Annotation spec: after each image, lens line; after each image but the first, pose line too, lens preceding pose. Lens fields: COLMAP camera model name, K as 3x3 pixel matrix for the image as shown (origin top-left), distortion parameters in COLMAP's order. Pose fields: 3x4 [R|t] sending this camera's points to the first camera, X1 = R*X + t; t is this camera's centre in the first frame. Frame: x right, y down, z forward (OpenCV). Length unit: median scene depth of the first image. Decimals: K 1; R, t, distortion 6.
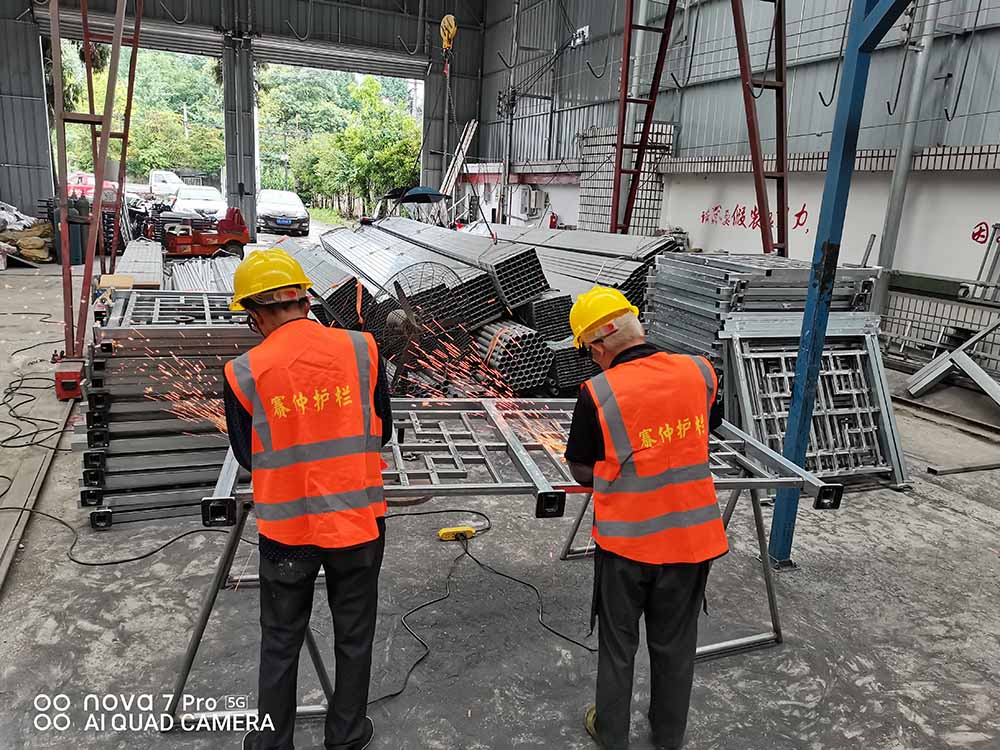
lens RADIAL K [[752.5, 0, 506.7], [0, 752.5, 375.0], [0, 0, 1]] dist [0.022191, -0.001028]
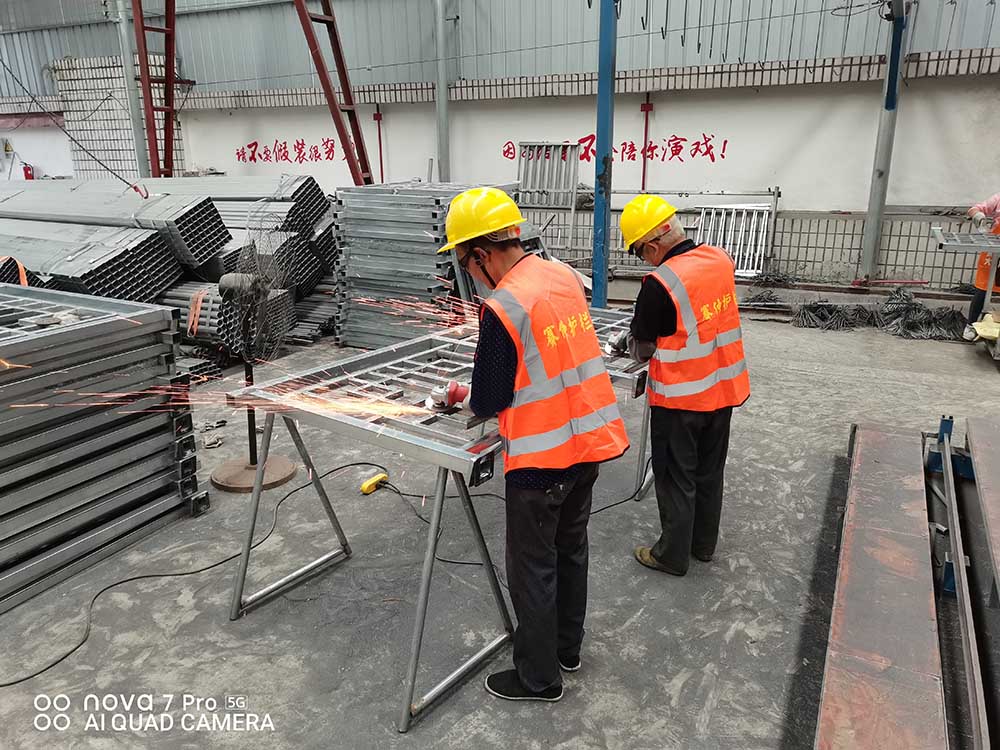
lens RADIAL K [[752.5, 0, 504.4], [0, 752.5, 377.0], [0, 0, 1]] dist [0.022191, -0.001028]
pose [[0.741885, -0.255043, 0.620128, -0.311816], [0.205002, 0.966827, 0.152379, -0.024108], [-0.638420, 0.014080, 0.769559, 0.077743]]
